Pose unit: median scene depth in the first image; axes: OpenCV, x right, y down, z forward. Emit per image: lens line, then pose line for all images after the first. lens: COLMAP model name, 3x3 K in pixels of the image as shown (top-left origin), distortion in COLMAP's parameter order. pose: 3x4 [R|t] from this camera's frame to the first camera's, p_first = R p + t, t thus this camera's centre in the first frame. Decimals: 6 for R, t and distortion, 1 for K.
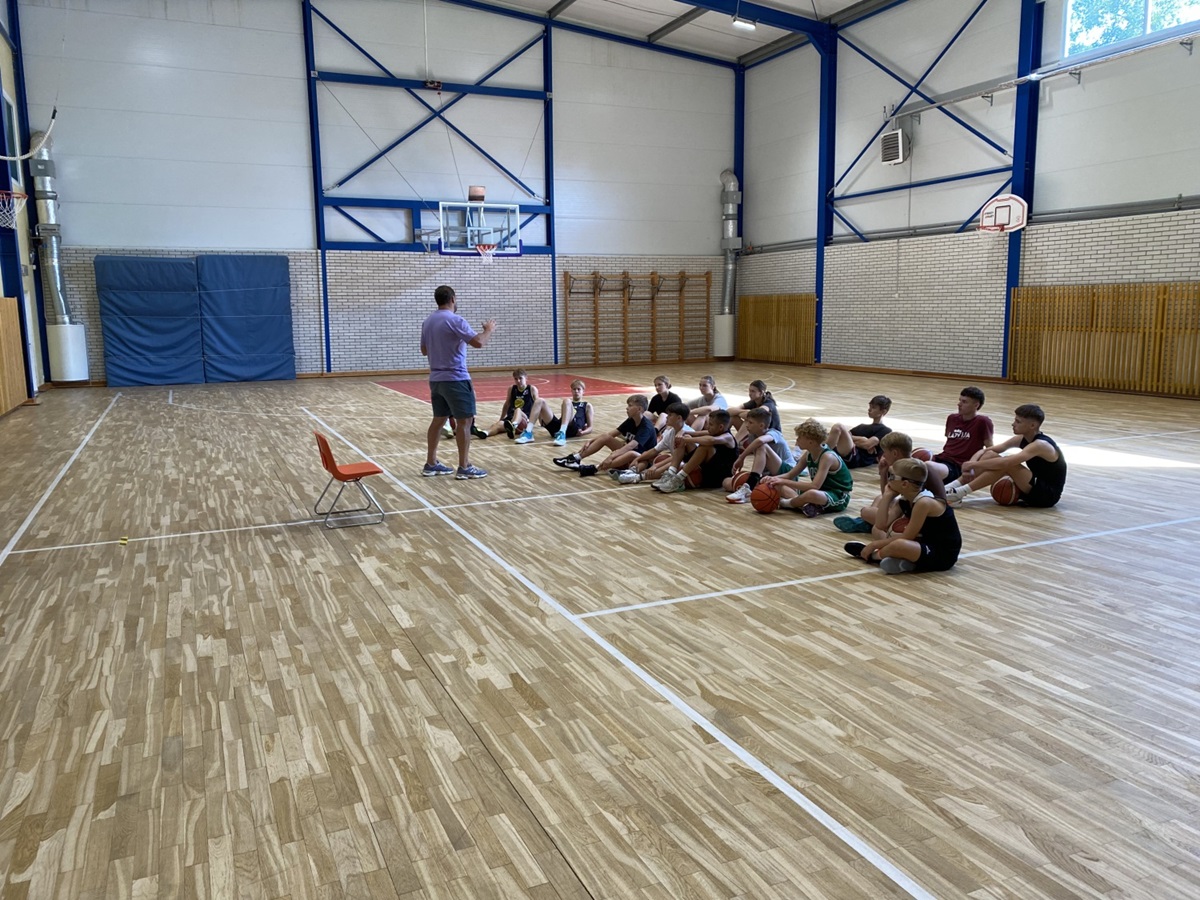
lens RADIAL K [[885.6, 0, 600.0], [0, 885.6, 450.0], [0, 0, 1]] dist [0.022953, -0.040223]
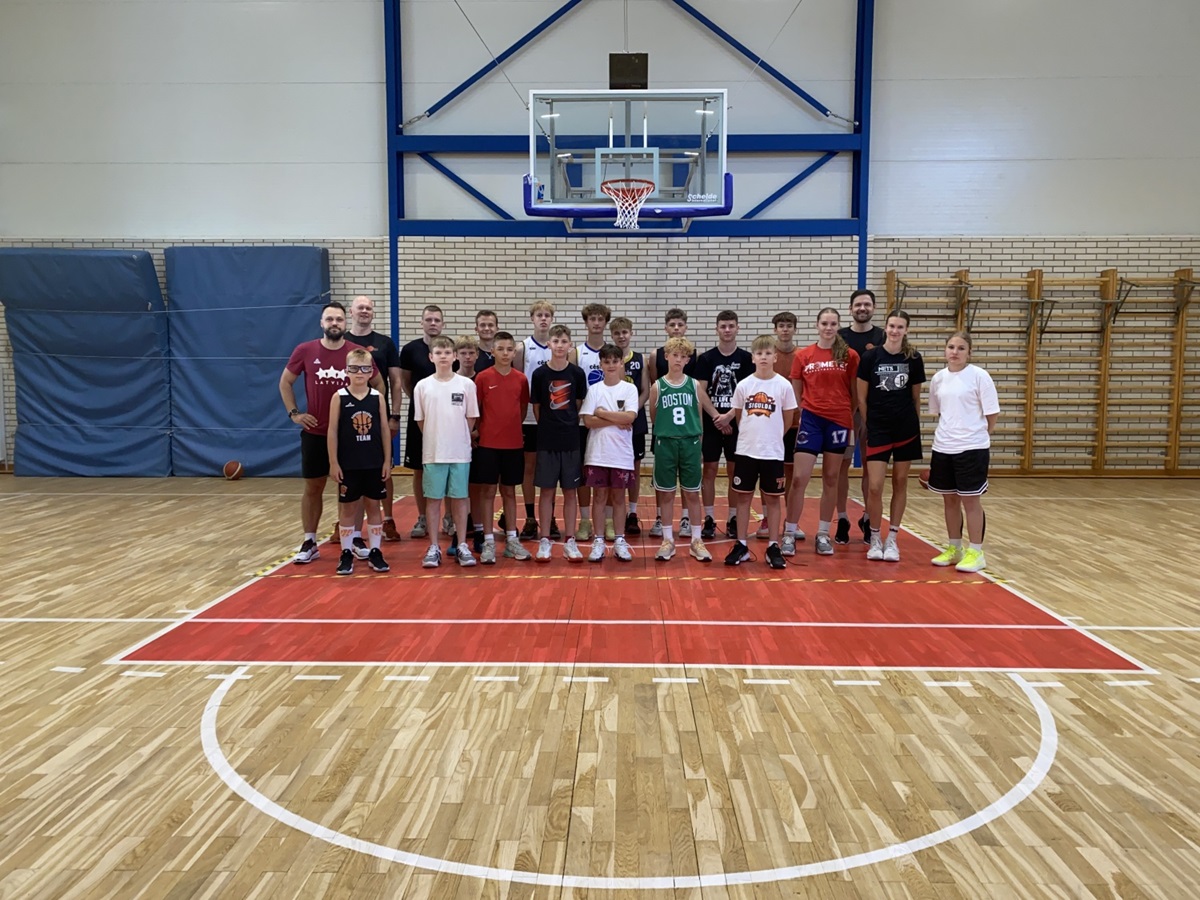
lens RADIAL K [[885.6, 0, 600.0], [0, 885.6, 450.0], [0, 0, 1]] dist [0.022953, -0.040223]
pose [[0.895690, 0.053438, -0.441457, 0.035720], [-0.081085, 0.995736, -0.043983, -0.075941], [0.437224, 0.075191, 0.896204, 0.526799]]
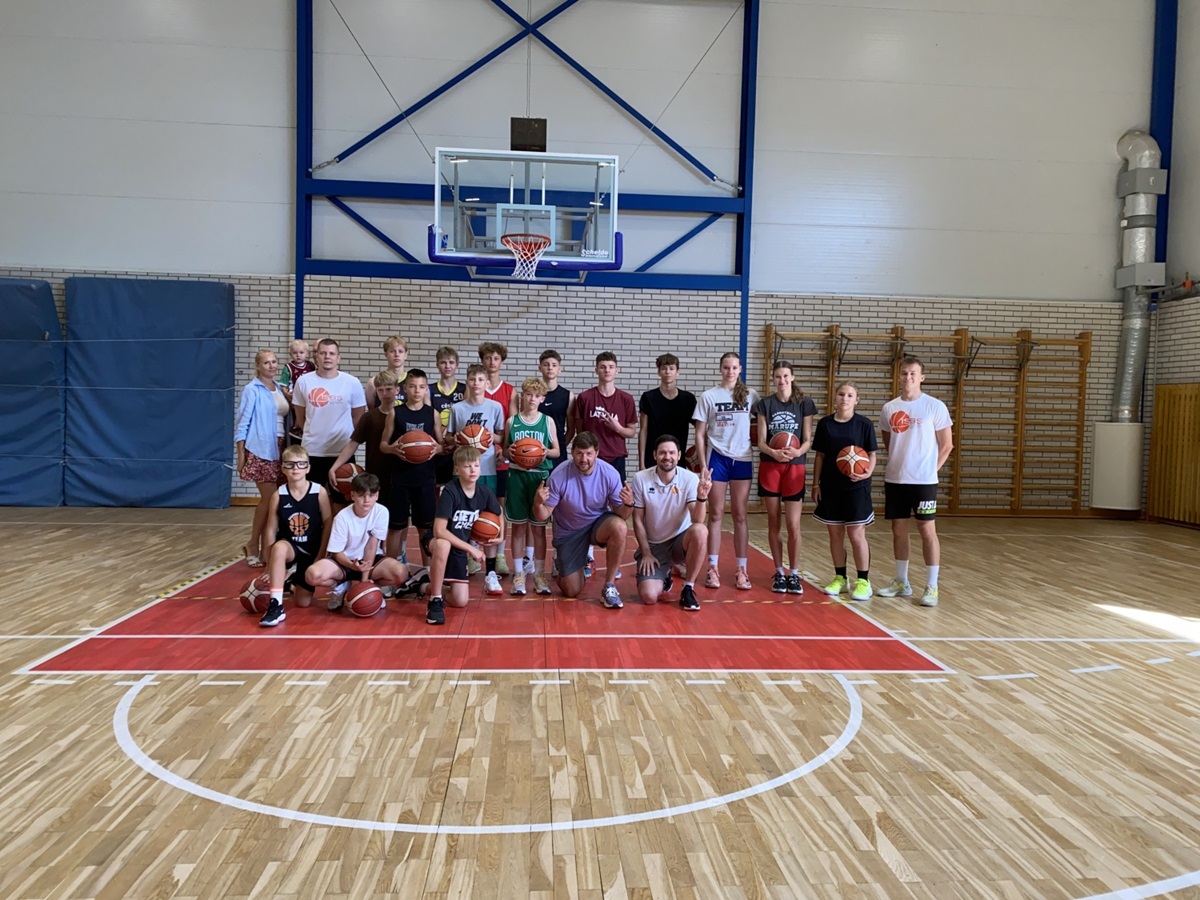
lens RADIAL K [[885.6, 0, 600.0], [0, 885.6, 450.0], [0, 0, 1]] dist [0.022953, -0.040223]
pose [[0.936628, 0.049430, -0.346820, 0.049884], [-0.088357, 0.991322, -0.097332, -0.073125], [0.339000, 0.121808, 0.932868, 0.507364]]
